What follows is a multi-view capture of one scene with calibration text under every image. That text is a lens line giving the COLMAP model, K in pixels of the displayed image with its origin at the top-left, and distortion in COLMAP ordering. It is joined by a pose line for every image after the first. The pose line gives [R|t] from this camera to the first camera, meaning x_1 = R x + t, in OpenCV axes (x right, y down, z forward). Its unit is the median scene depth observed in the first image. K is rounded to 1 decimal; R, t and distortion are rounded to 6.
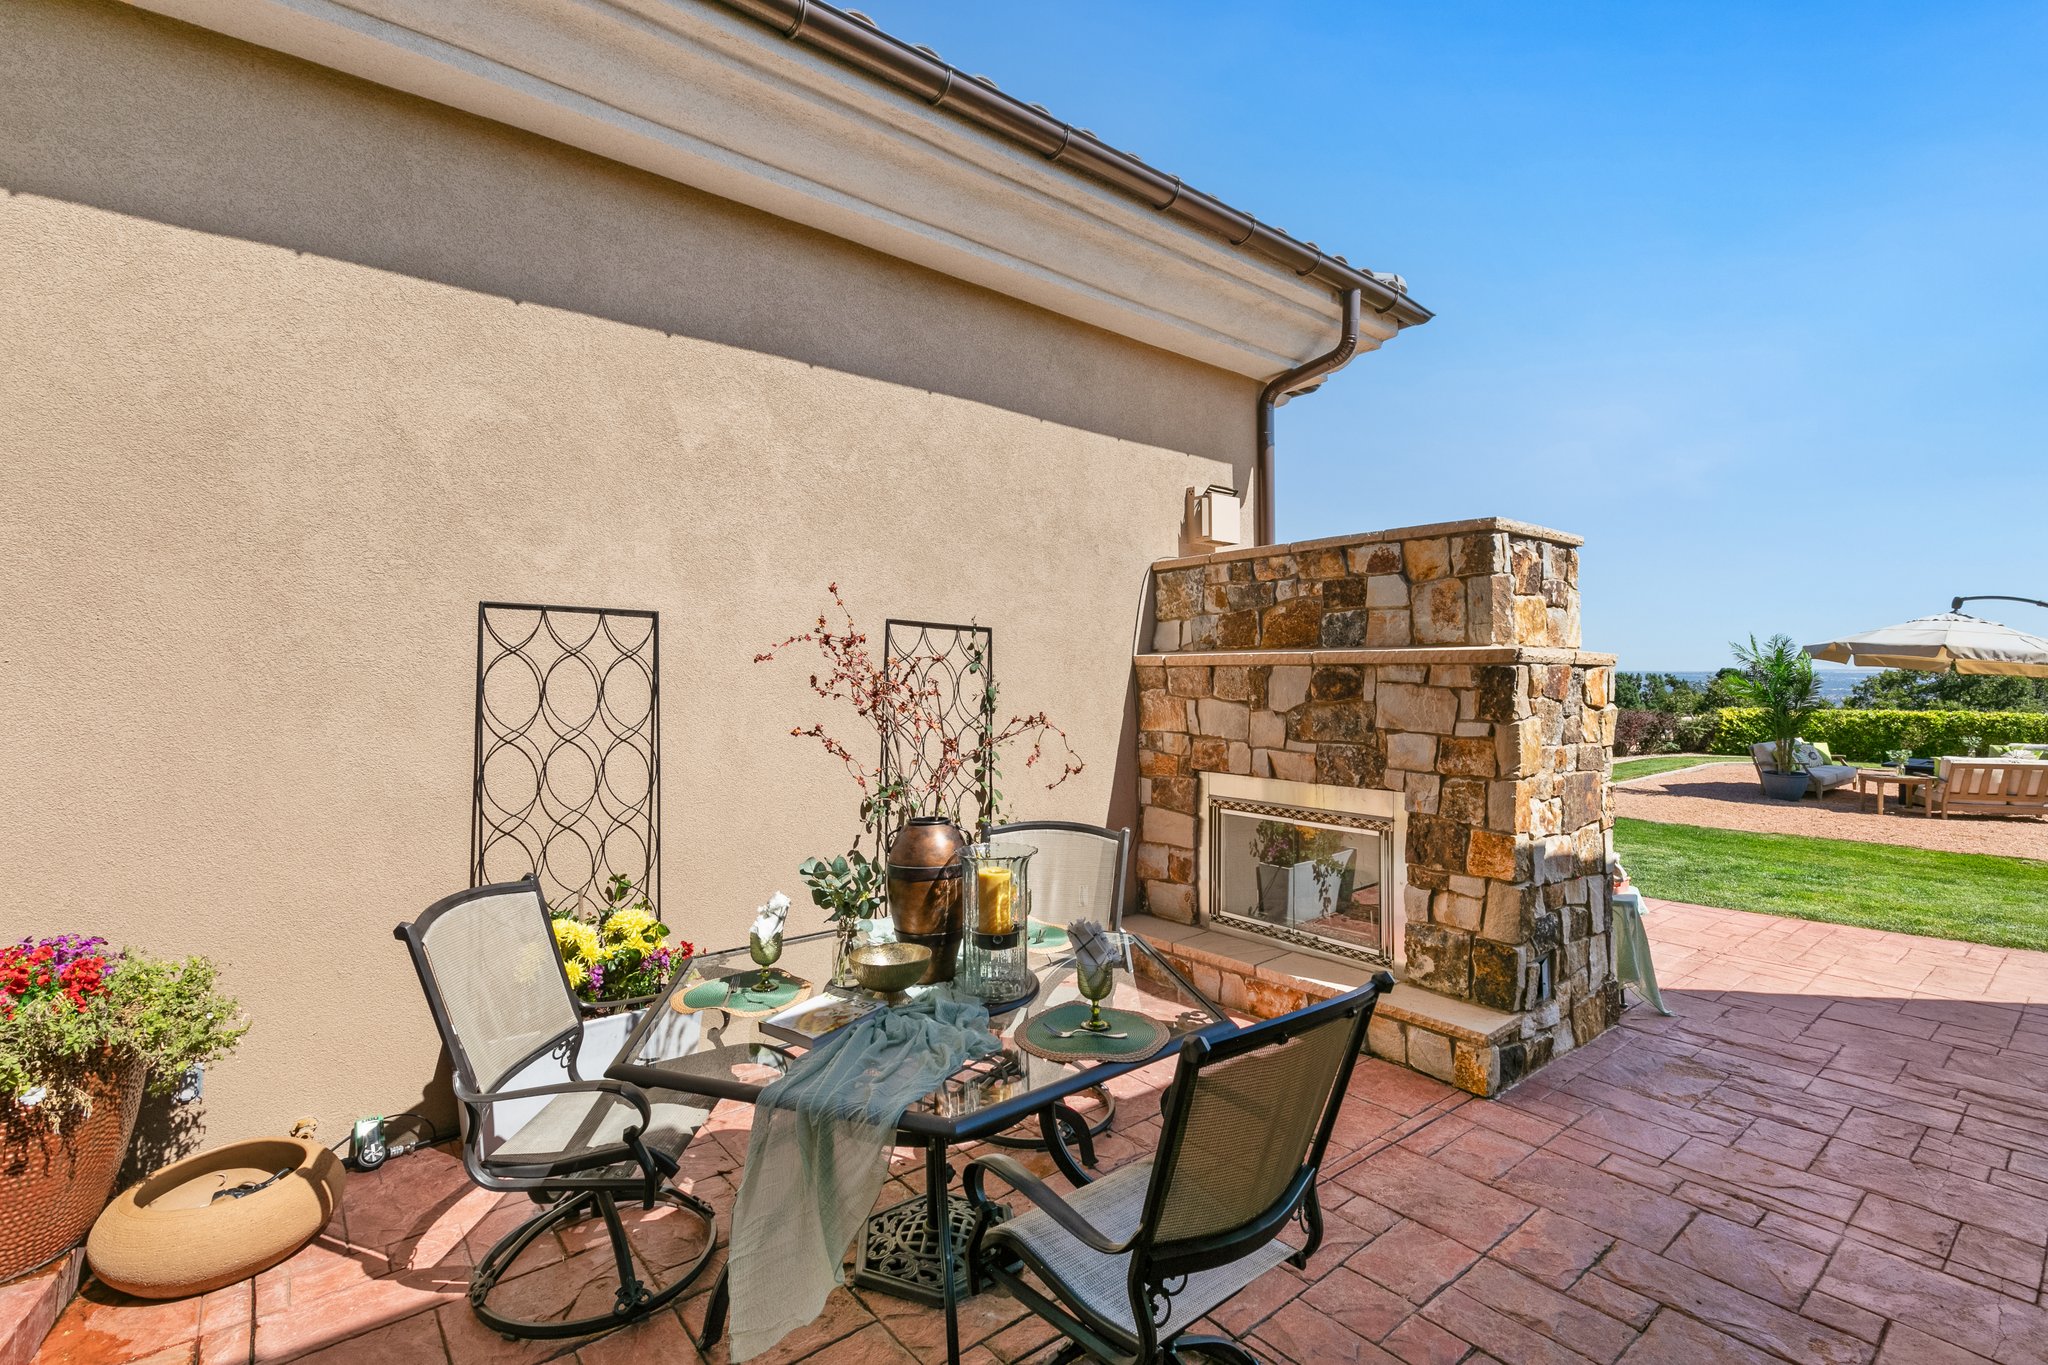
lens RADIAL K [[911.8, 0, 1024.5], [0, 911.8, 680.7], [0, 0, 1]] dist [-0.003750, -0.000773]
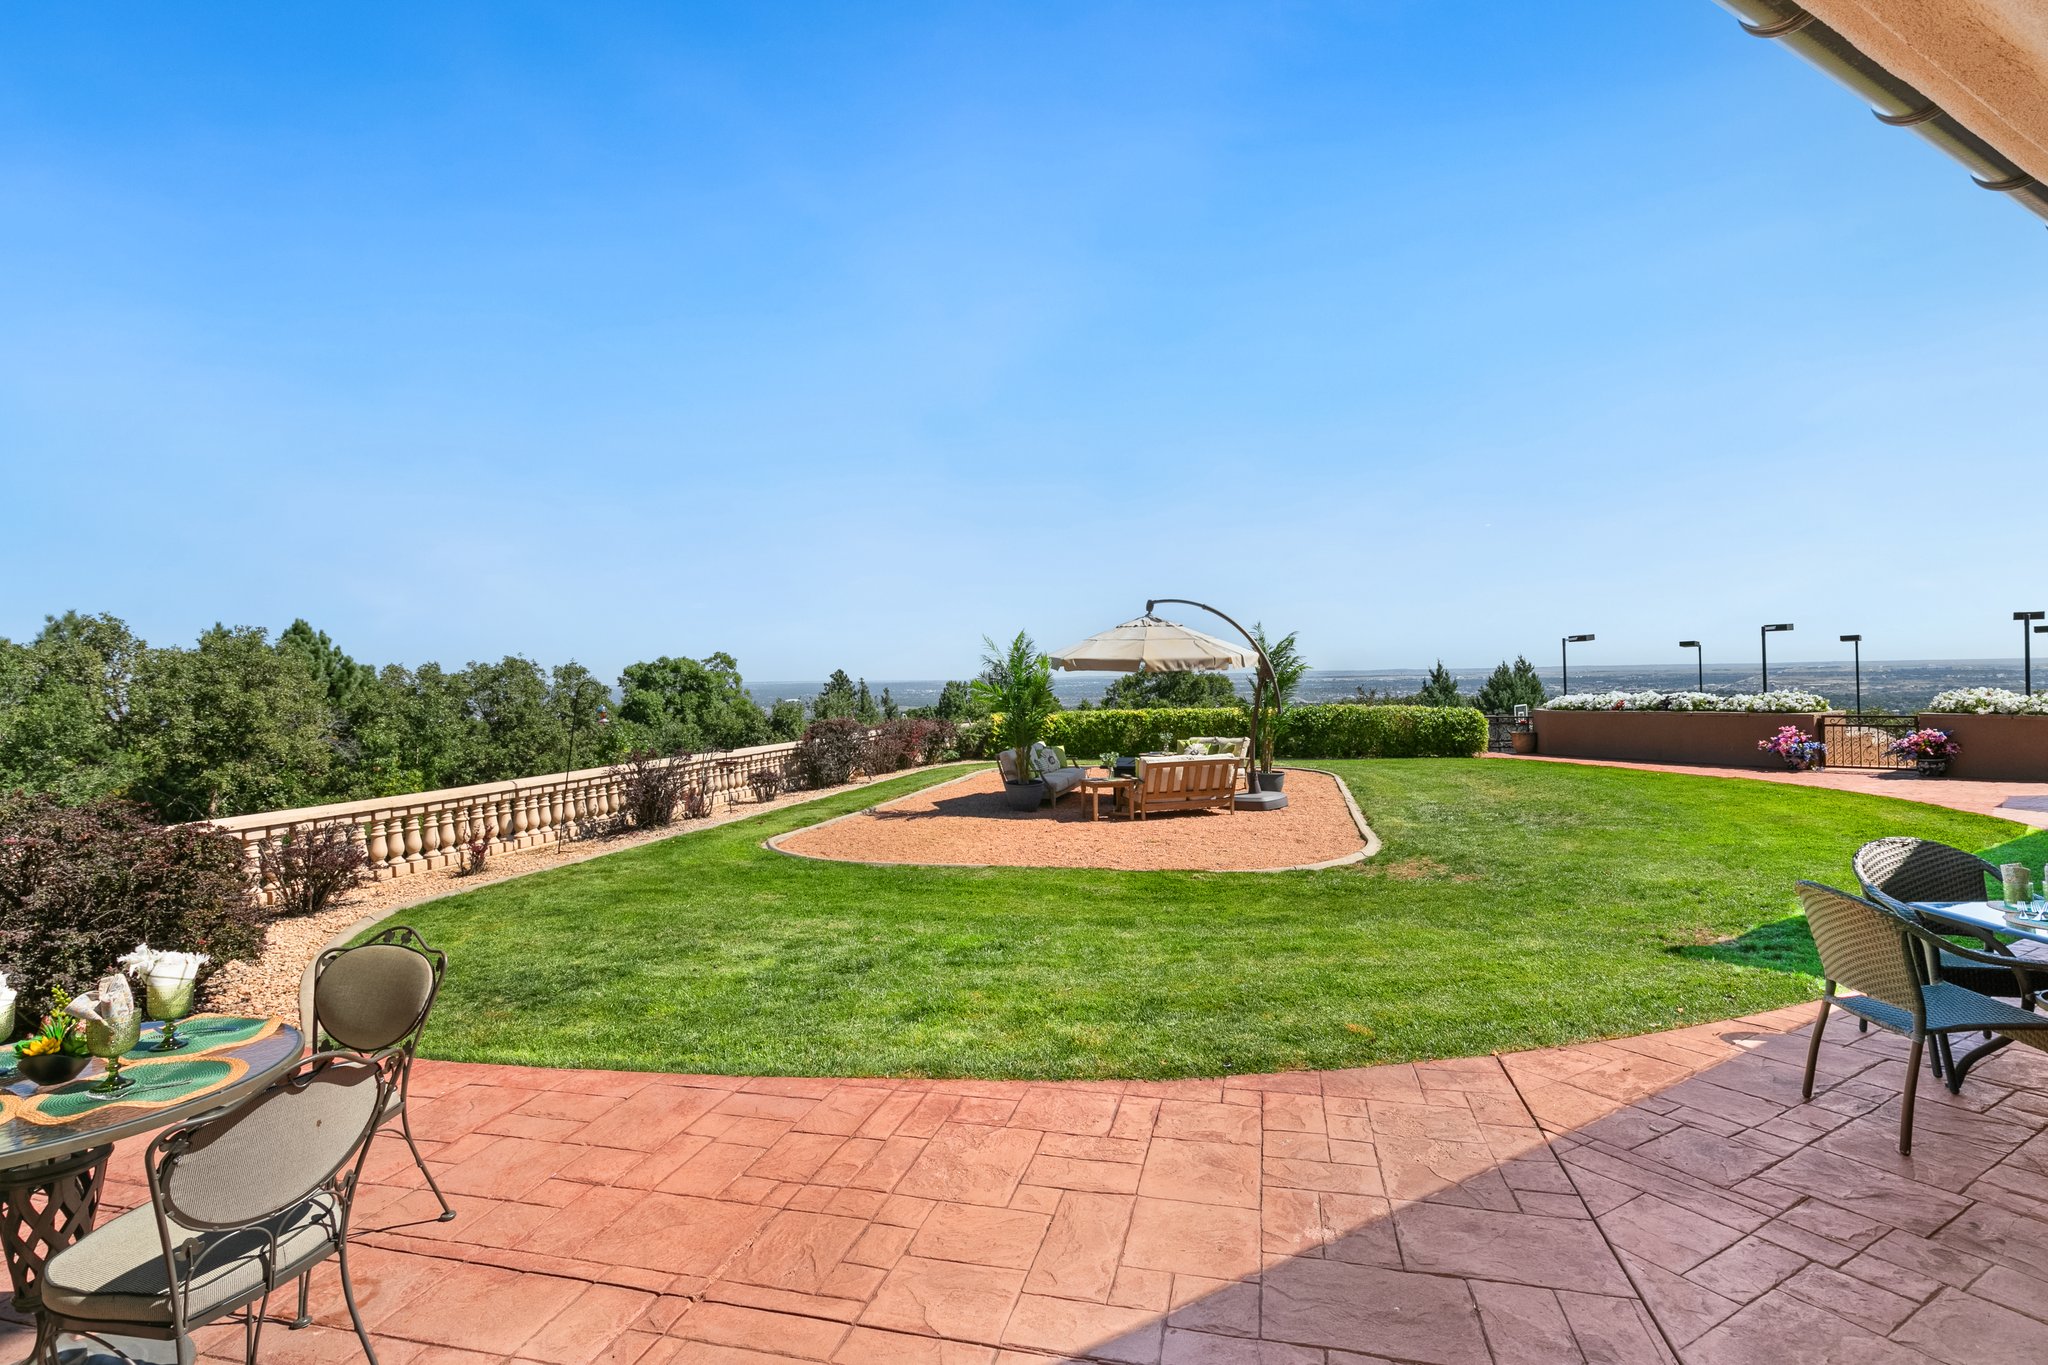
lens RADIAL K [[911.8, 0, 1033.2], [0, 911.8, 699.2], [0, 0, 1]] dist [-0.003750, -0.000773]
pose [[0.798828, -0.028701, 0.600874, 0.265720], [0.026158, 0.999574, 0.012969, 0.003099], [-0.600990, 0.005357, 0.799238, 0.225747]]
